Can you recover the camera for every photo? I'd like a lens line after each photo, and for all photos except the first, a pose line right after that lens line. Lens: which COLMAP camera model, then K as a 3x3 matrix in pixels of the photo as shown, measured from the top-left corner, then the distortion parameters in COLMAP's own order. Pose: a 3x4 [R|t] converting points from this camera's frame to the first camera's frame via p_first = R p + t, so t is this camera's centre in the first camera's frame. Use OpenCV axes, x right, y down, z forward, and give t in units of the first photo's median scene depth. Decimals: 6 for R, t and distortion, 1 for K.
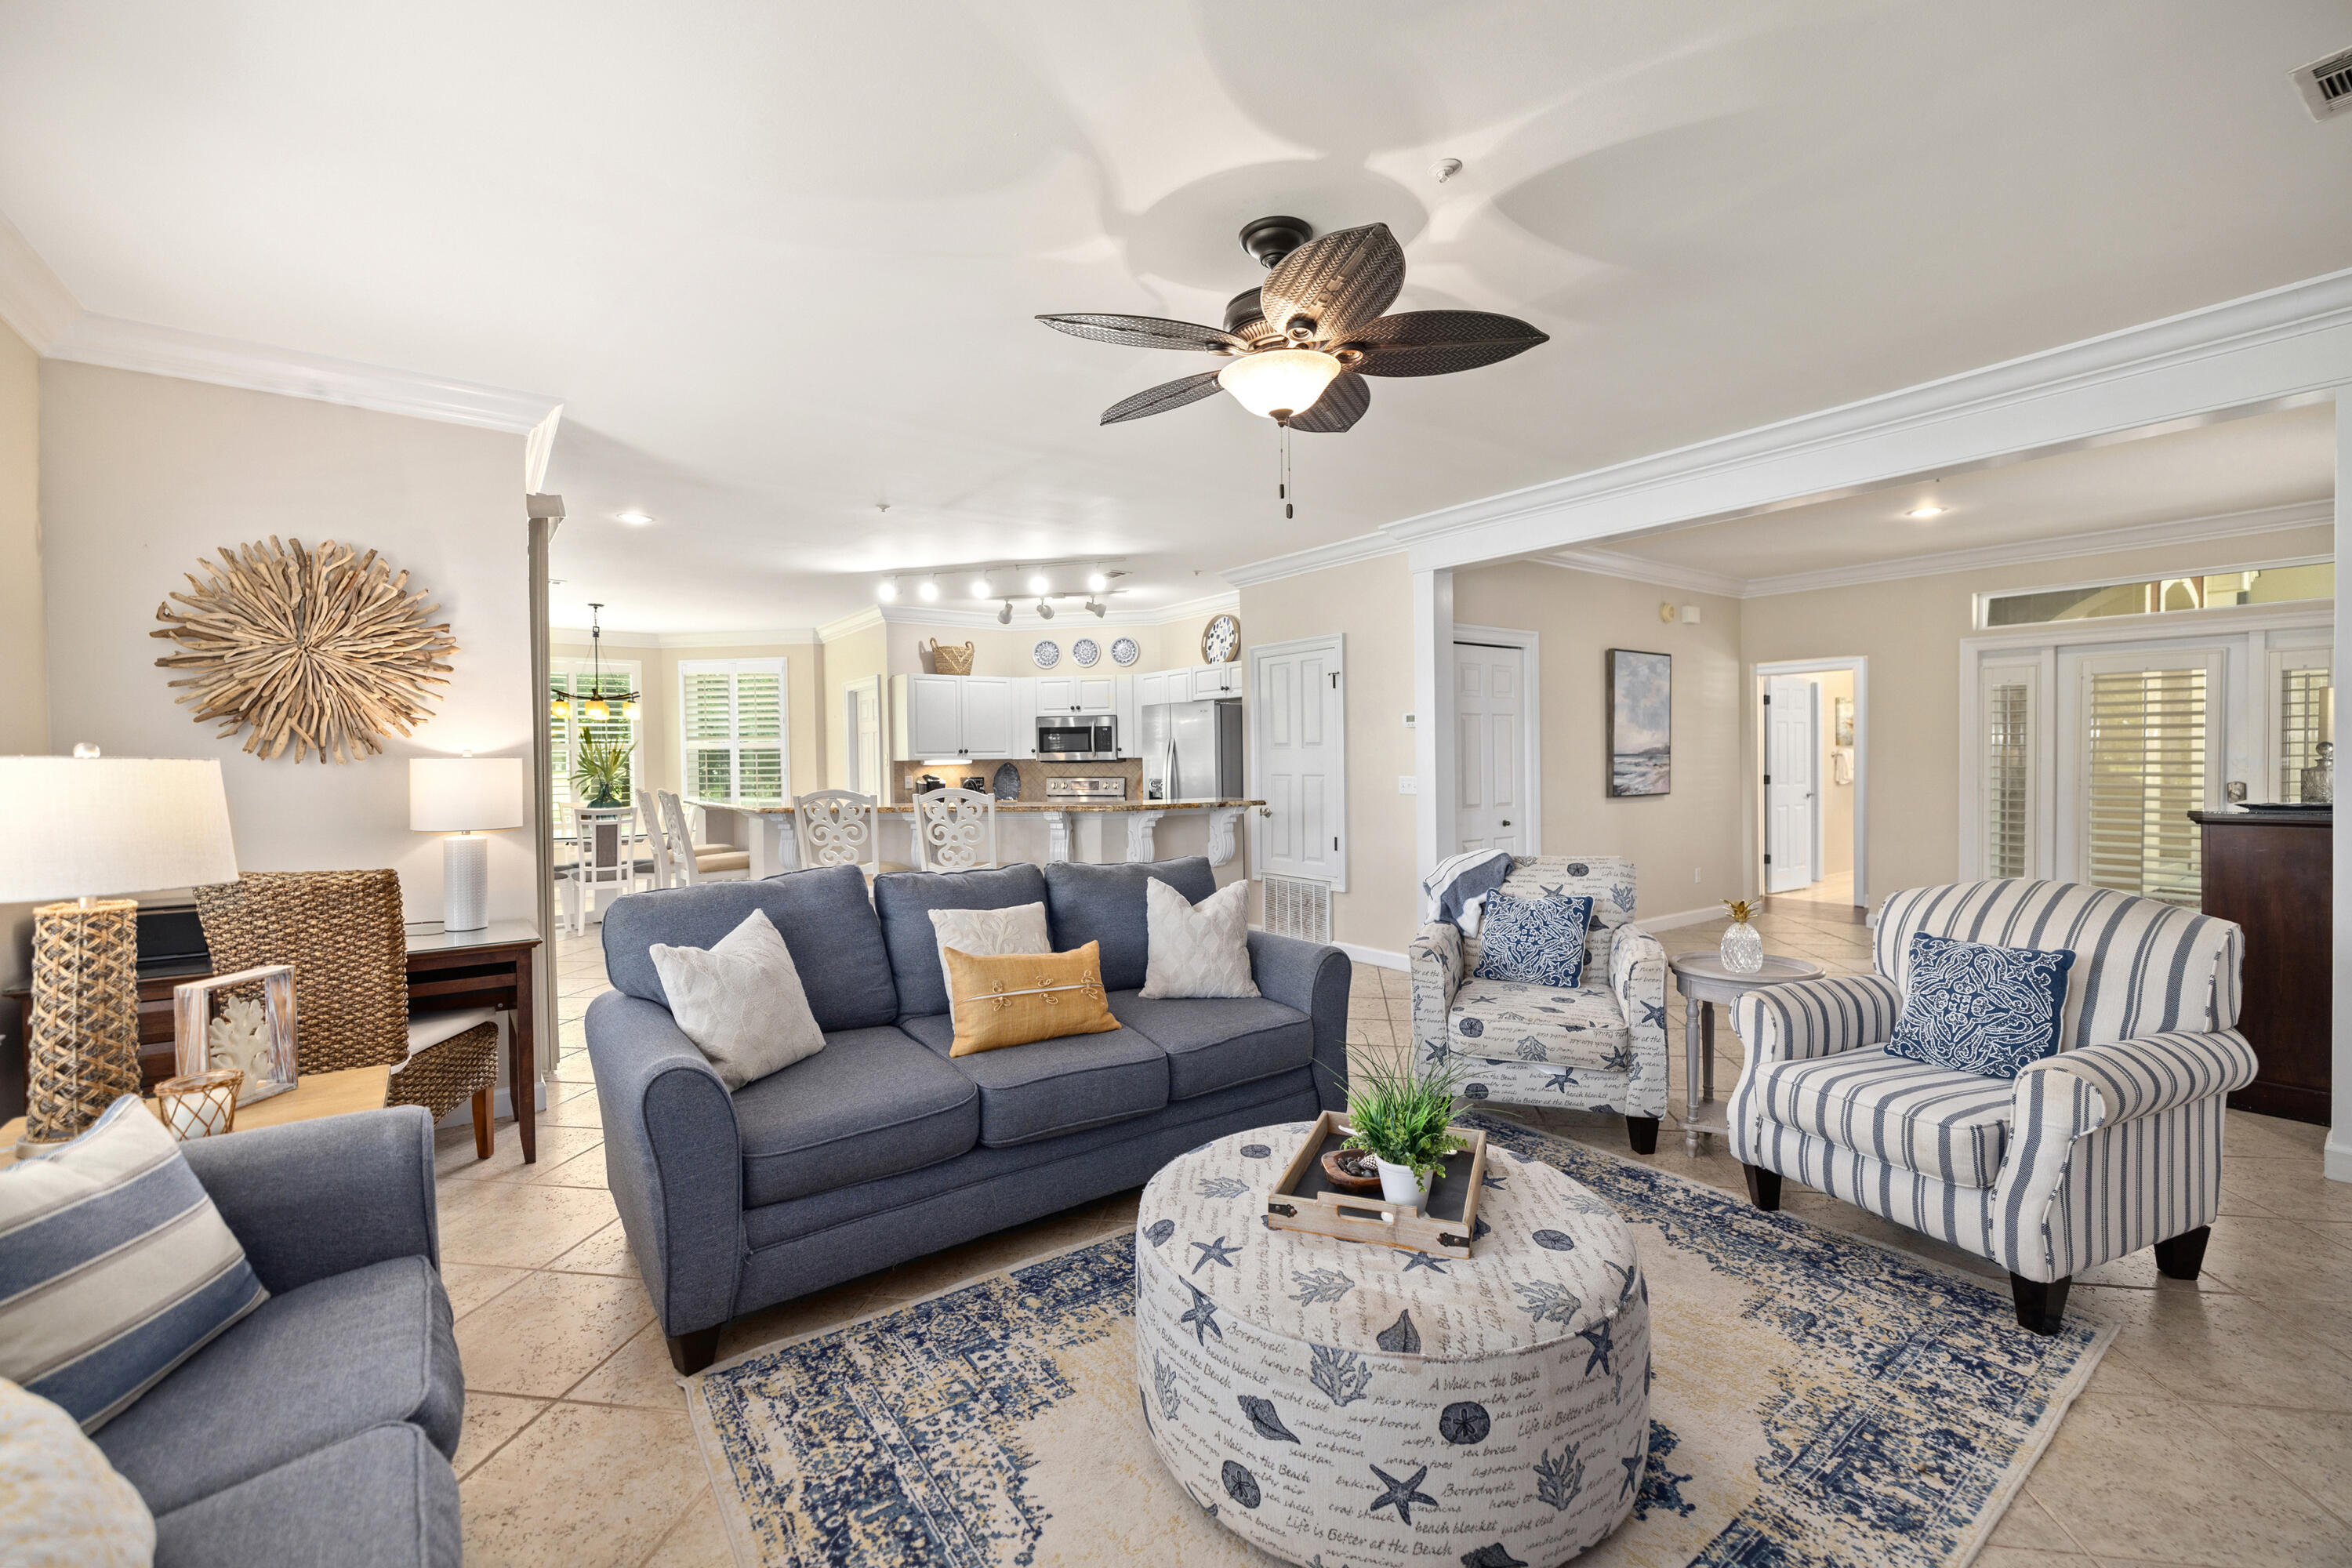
lens RADIAL K [[1009.4, 0, 1191.6], [0, 1009.4, 785.7], [0, 0, 1]] dist [-0.002081, -0.000650]
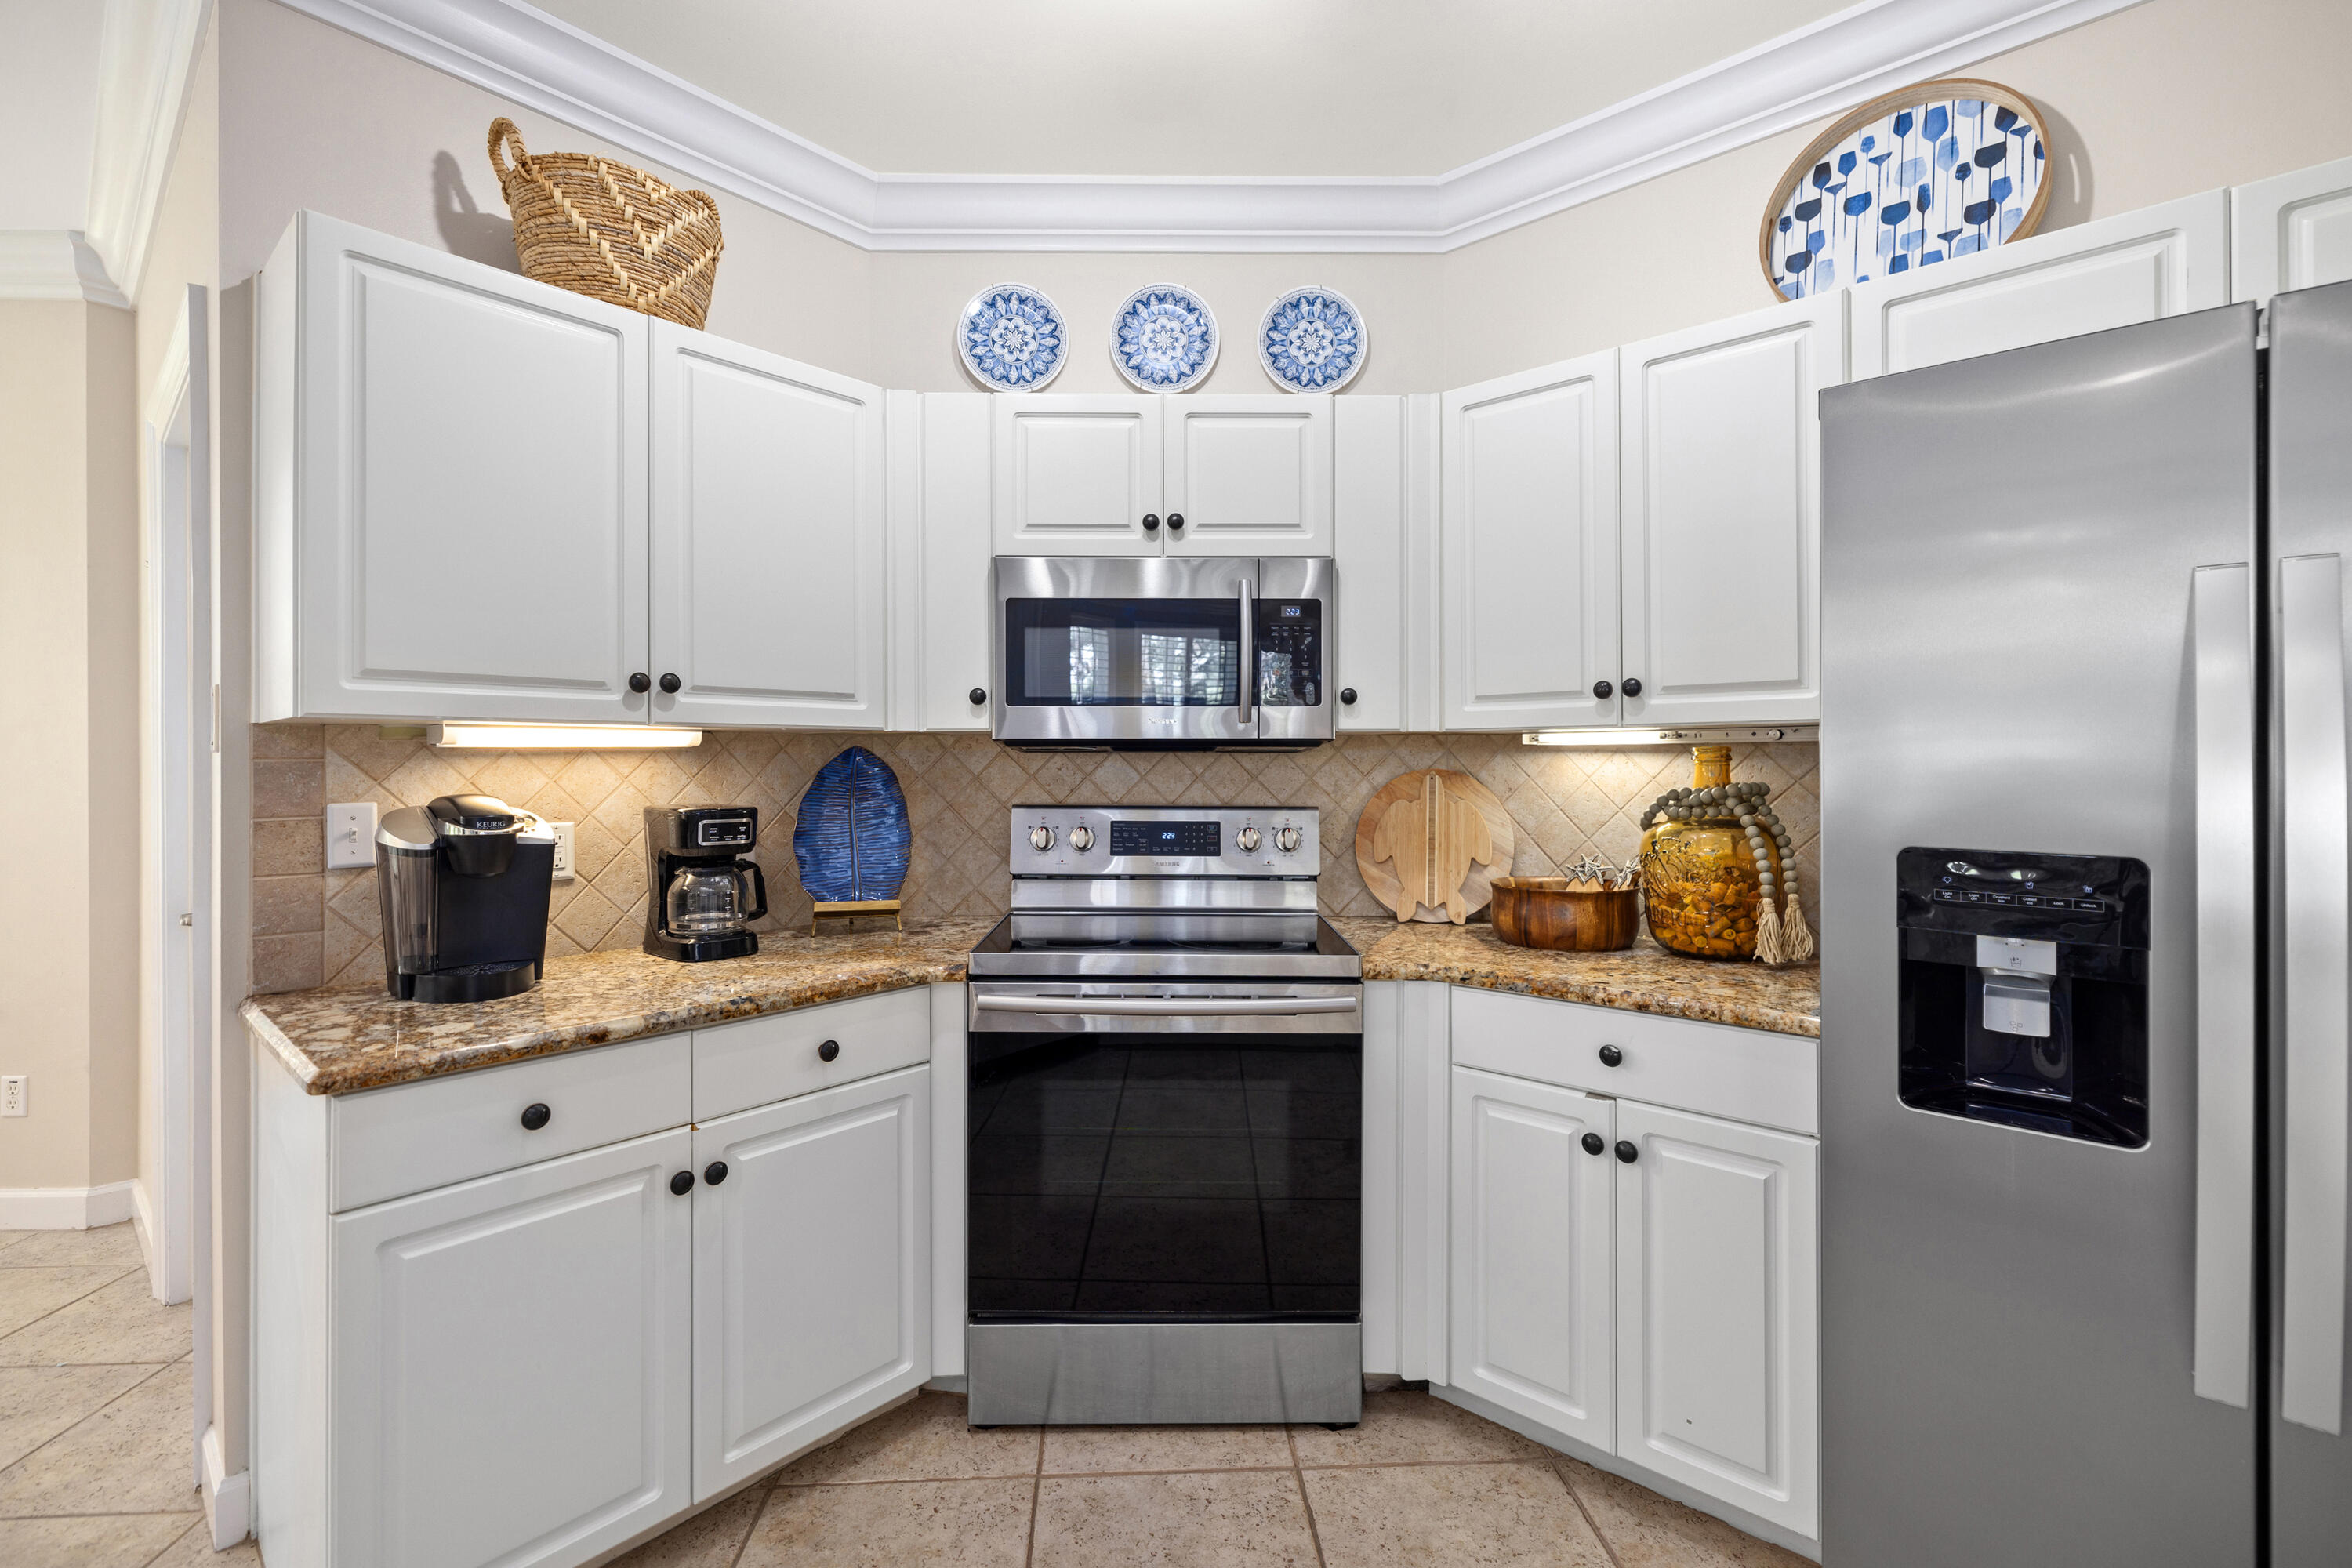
lens RADIAL K [[1040.1, 0, 1179.1], [0, 1040.1, 765.2], [0, 0, 1]] dist [-0.000723, -0.000180]
pose [[0.978366, 0.012153, 0.206524, -0.162013], [-0.007903, 0.999740, -0.021394, -0.013712], [-0.206730, 0.019299, 0.978208, 0.755802]]
